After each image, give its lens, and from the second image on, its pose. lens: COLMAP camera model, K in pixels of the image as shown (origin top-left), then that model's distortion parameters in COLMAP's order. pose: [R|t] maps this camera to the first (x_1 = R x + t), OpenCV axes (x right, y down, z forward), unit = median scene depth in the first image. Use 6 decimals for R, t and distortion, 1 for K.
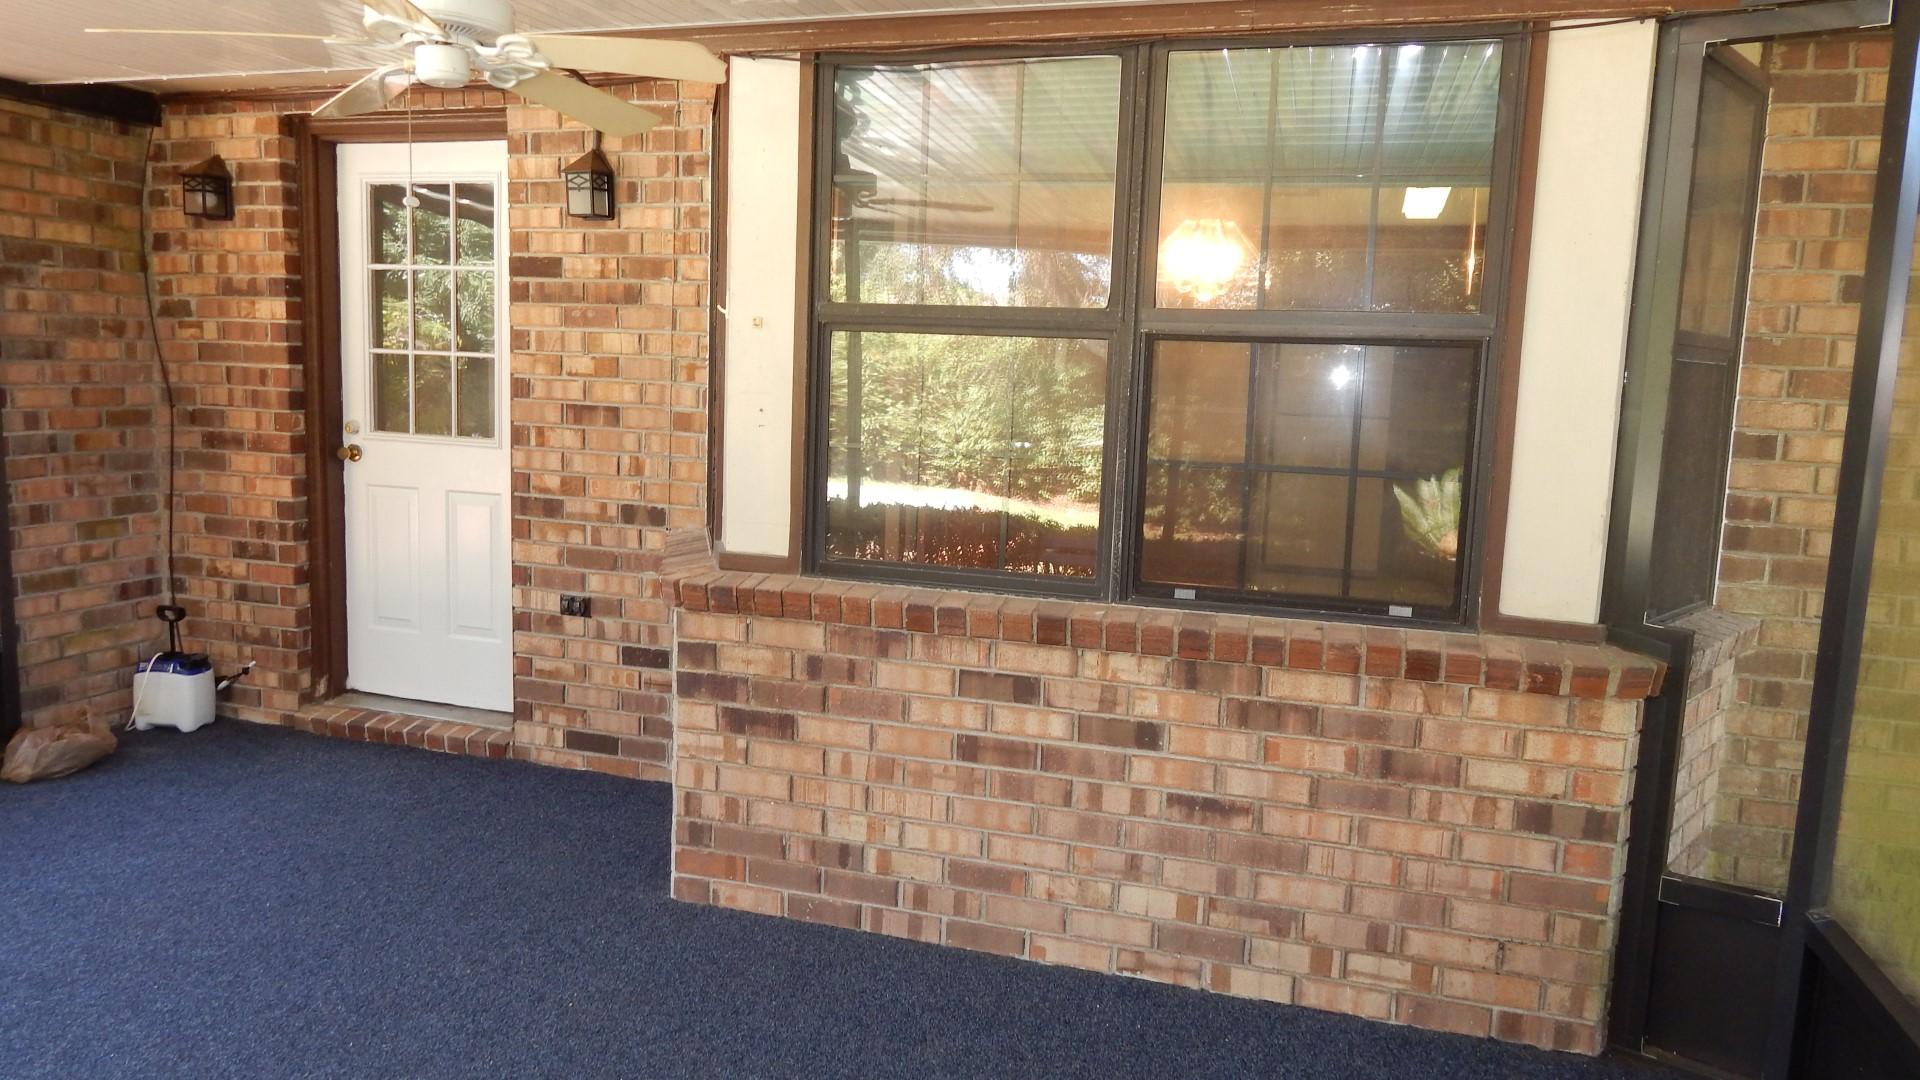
lens RADIAL K [[1272.1, 0, 958.4], [0, 1272.1, 528.5], [0, 0, 1]] dist [0.007745, -0.008532]
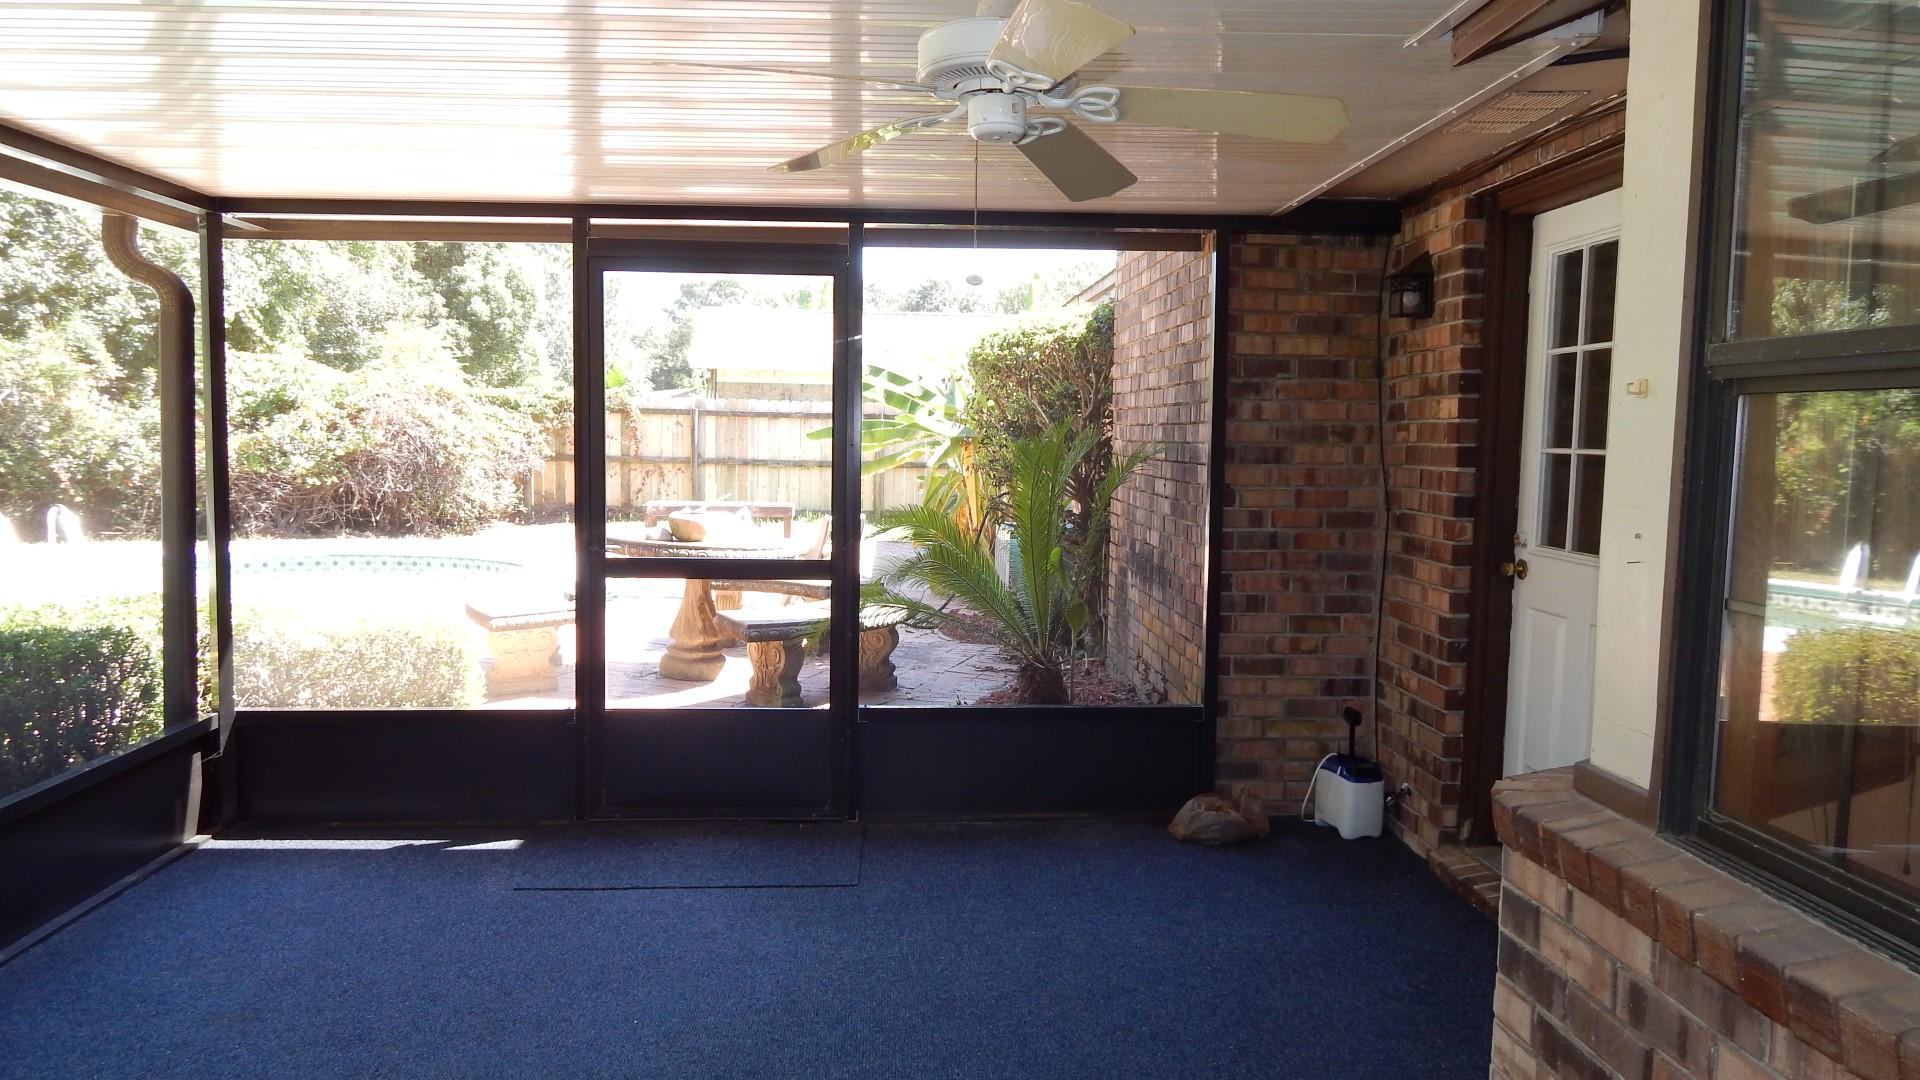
lens RADIAL K [[1272.1, 0, 979.0], [0, 1272.1, 534.6], [0, 0, 1]] dist [0.007745, -0.008532]
pose [[0.343244, 0.044736, -0.938180, 0.213228], [-0.120032, 0.992764, 0.003424, -0.043554], [0.931545, 0.111436, 0.346130, 0.375832]]
